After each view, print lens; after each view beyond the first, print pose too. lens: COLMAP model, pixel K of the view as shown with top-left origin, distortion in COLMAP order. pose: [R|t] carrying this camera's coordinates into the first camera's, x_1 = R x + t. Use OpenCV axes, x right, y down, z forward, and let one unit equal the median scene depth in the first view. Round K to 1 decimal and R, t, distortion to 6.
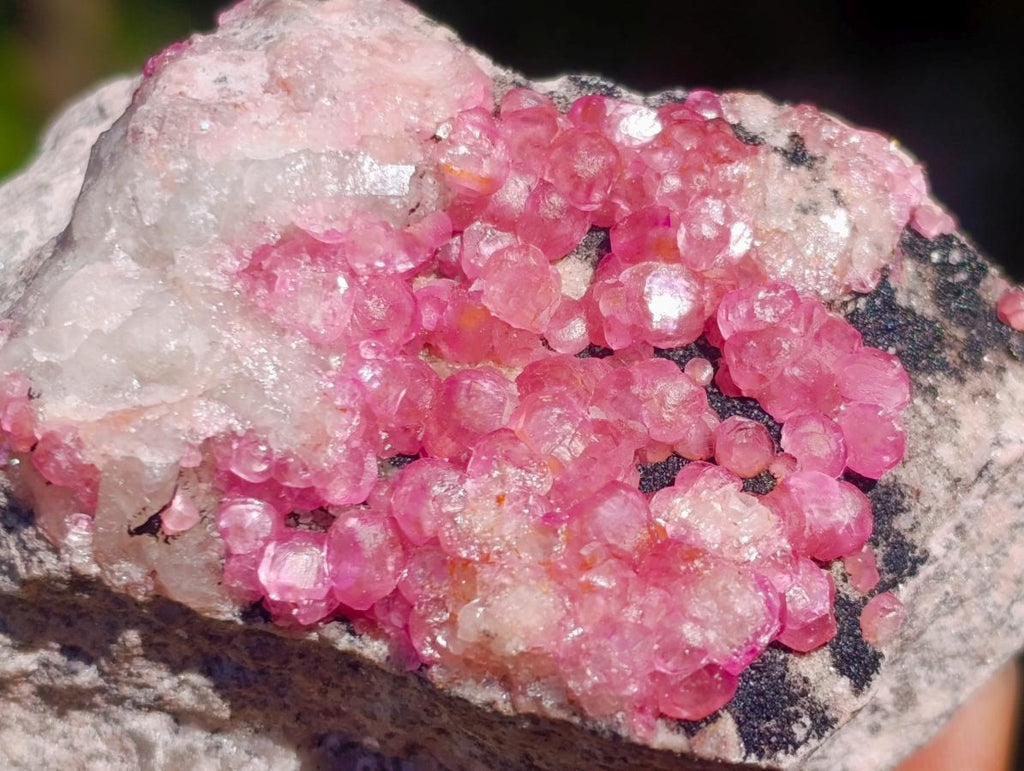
lens RADIAL K [[2923.0, 0, 512.0], [0, 2923.0, 385.5], [0, 0, 1]] dist [0.271128, -0.266177]
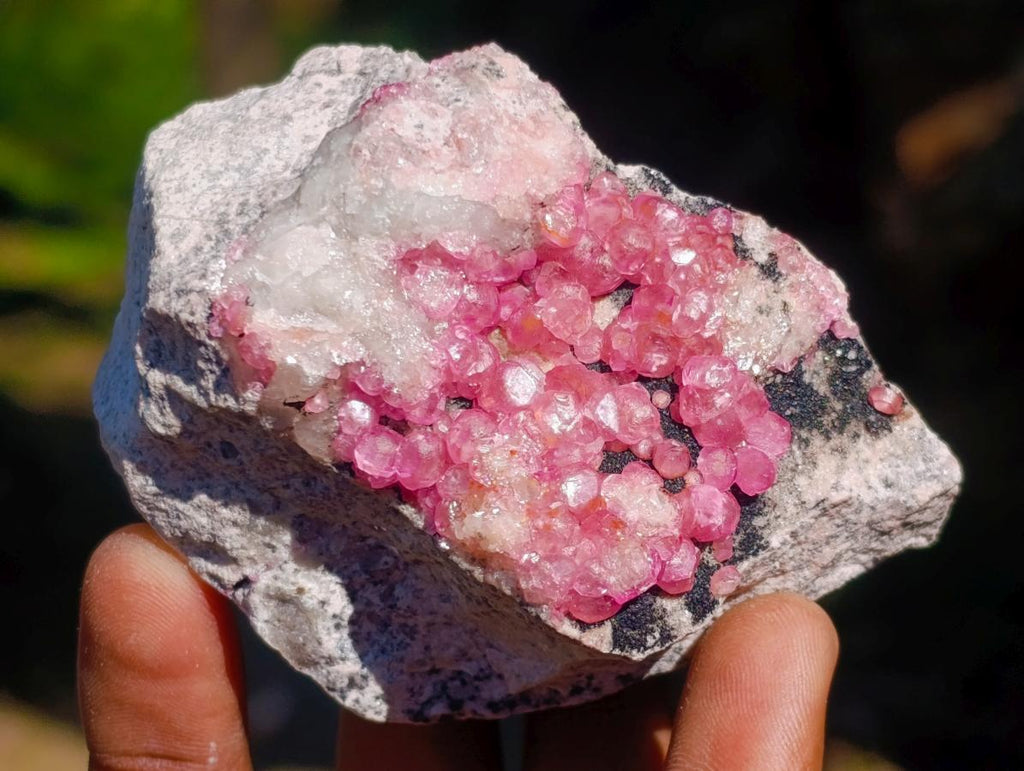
lens RADIAL K [[2923.0, 0, 512.0], [0, 2923.0, 385.5], [0, 0, 1]] dist [0.271128, -0.266177]
pose [[0.957542, 0.288058, 0.011664, -0.032154], [-0.284328, 0.936905, 0.203389, -0.304414], [0.047660, -0.198070, 0.979028, -0.521905]]
